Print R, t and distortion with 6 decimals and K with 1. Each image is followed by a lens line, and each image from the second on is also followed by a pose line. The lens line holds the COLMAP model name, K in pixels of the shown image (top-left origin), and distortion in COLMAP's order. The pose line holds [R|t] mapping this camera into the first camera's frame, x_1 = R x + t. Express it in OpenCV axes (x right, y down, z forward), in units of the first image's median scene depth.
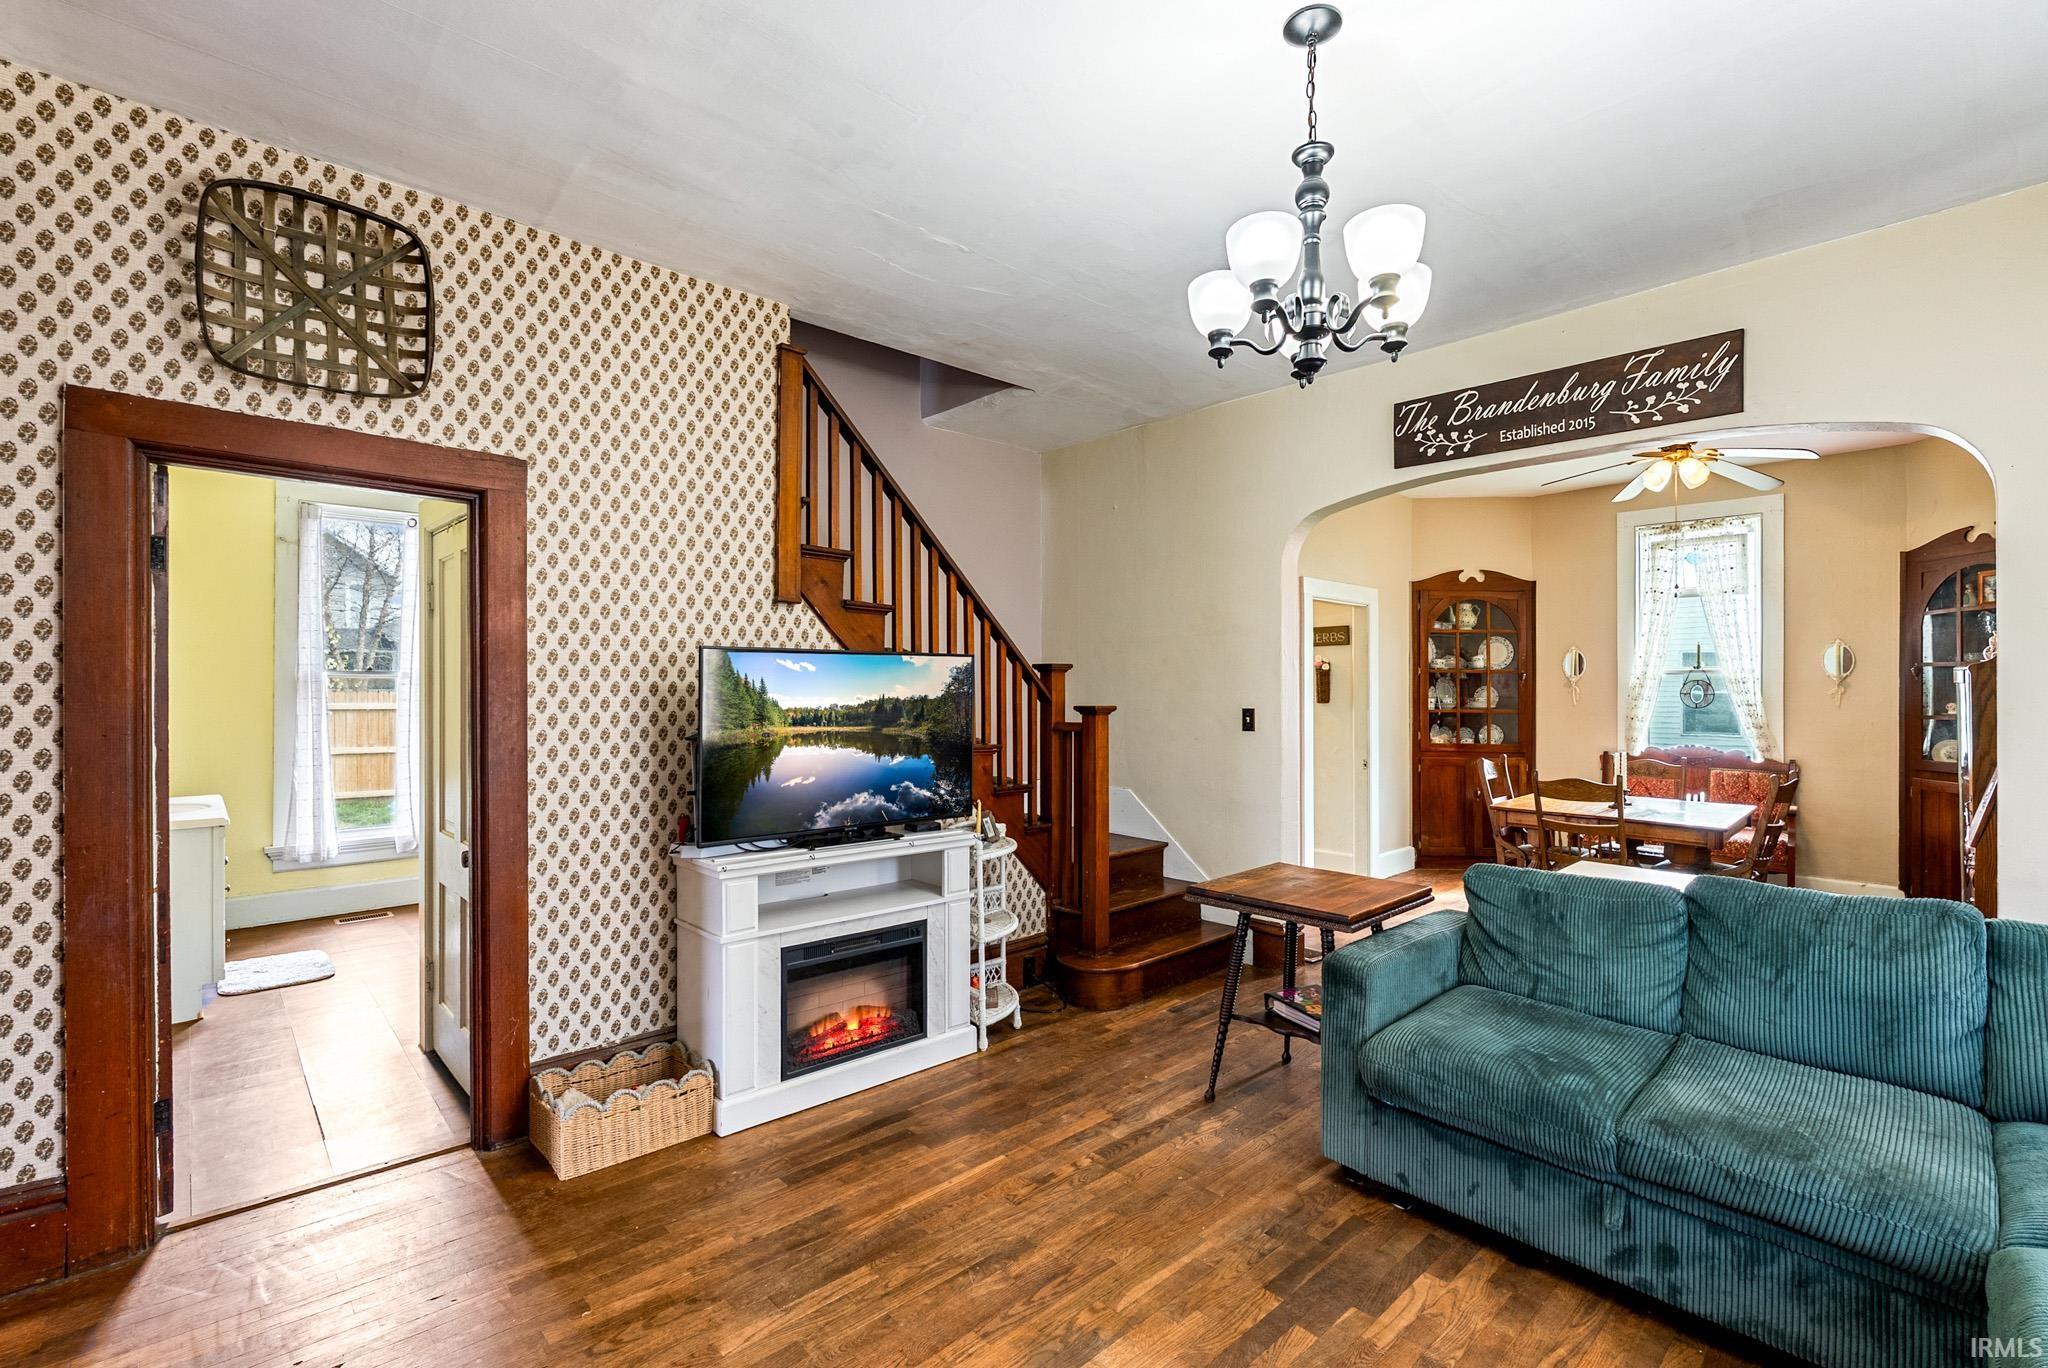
lens RADIAL K [[918.1, 0, 1018.1], [0, 918.1, 682.6], [0, 0, 1]] dist [0.003636, 0.000883]
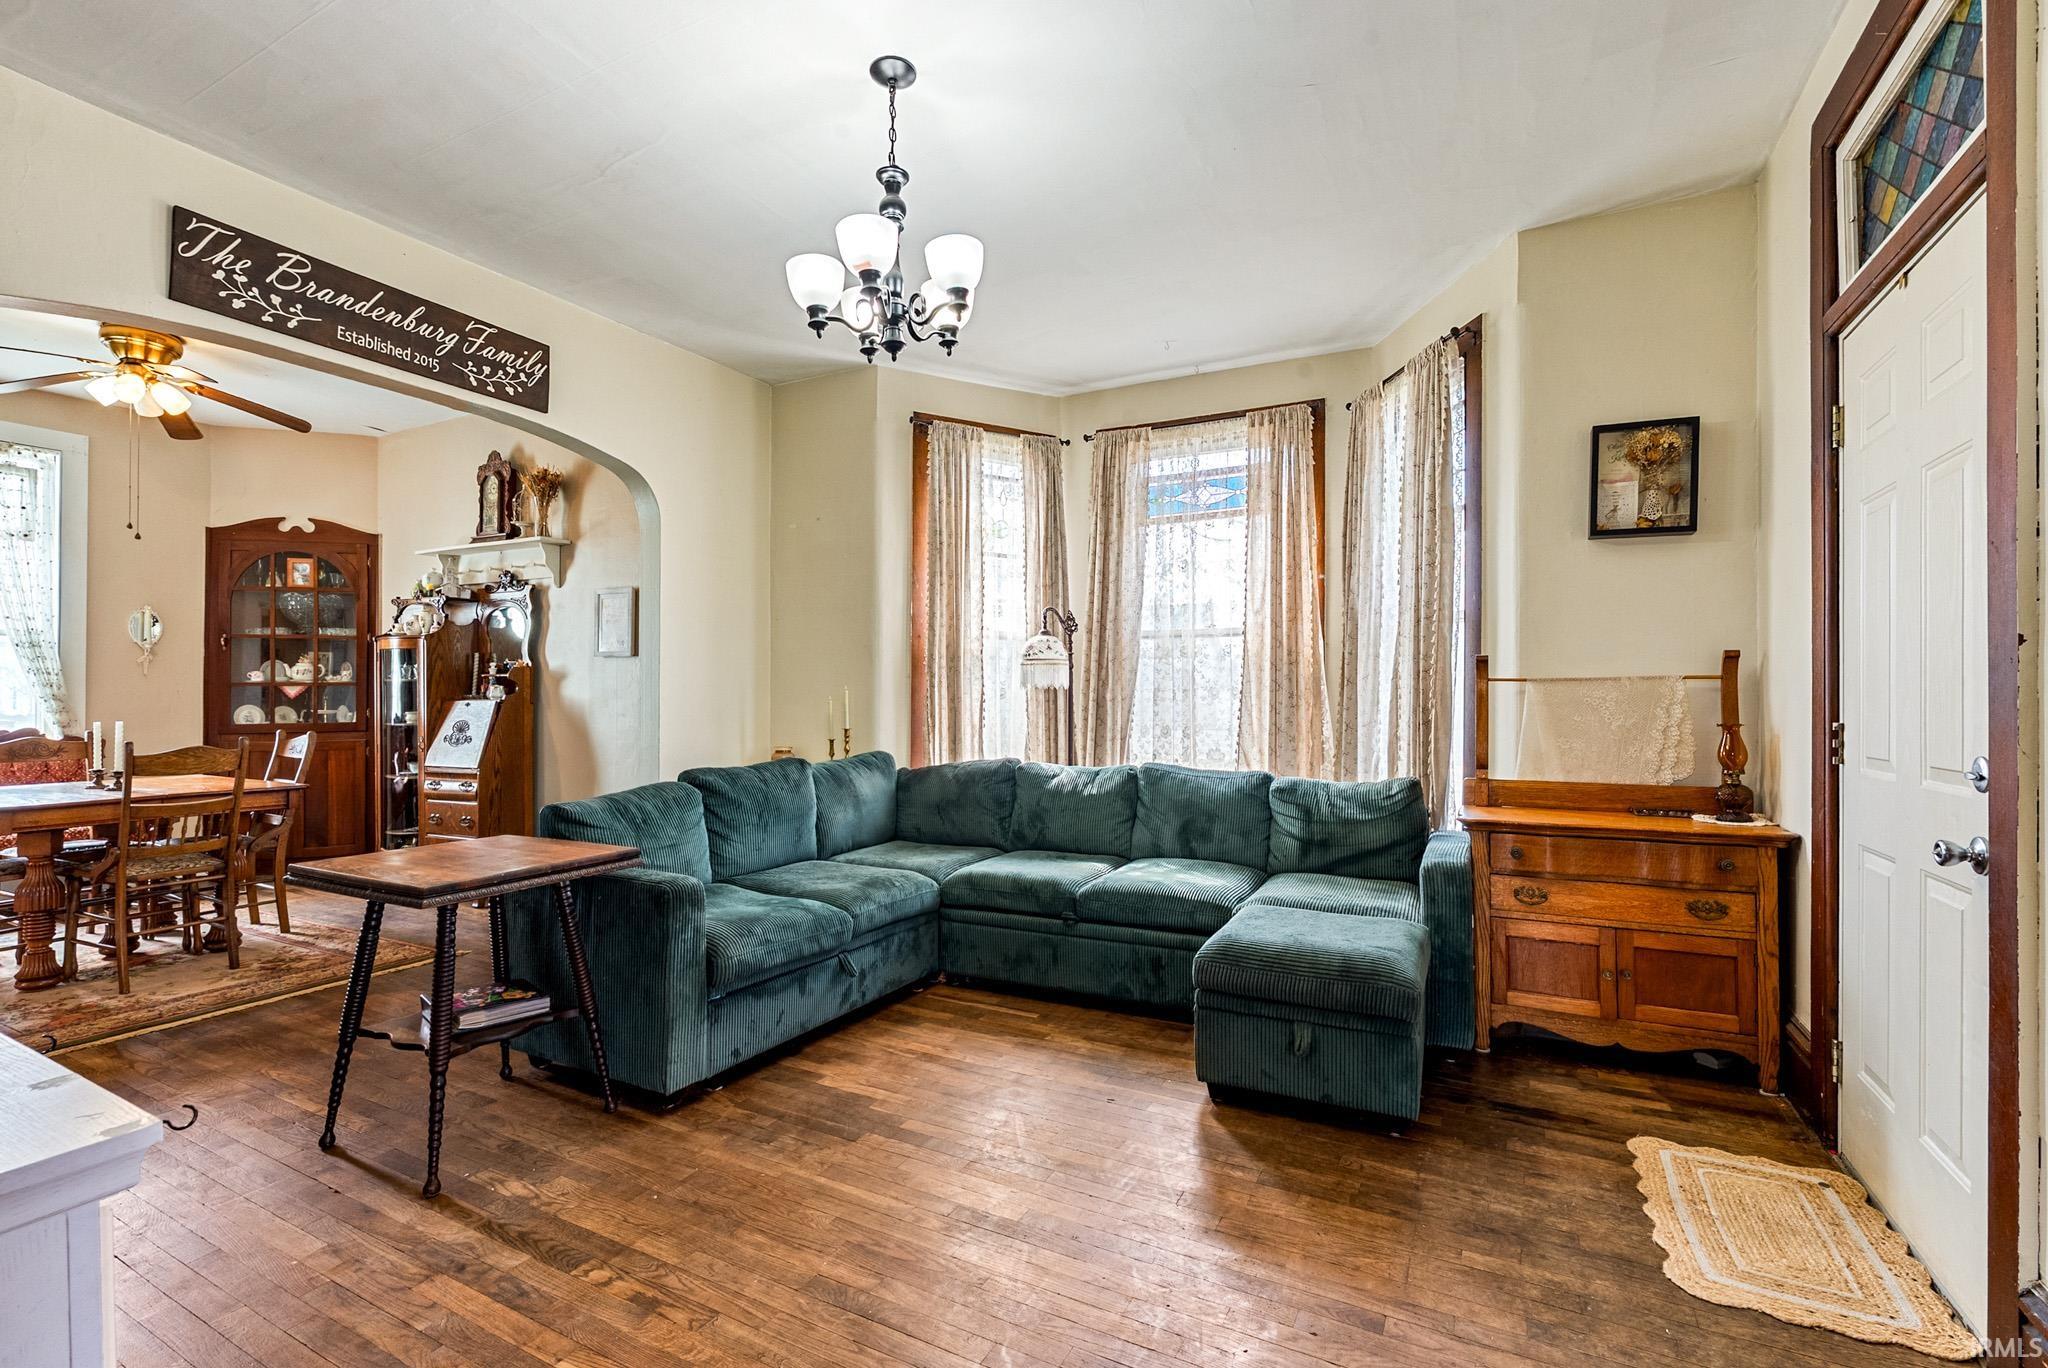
lens RADIAL K [[918.1, 0, 1029.5], [0, 918.1, 697.8], [0, 0, 1]] dist [0.003636, 0.000883]
pose [[-0.333521, -0.003529, 0.942736, -0.546472], [-0.001473, 0.999994, 0.003223, 0.074824], [-0.942741, -0.000314, -0.333525, 0.751945]]
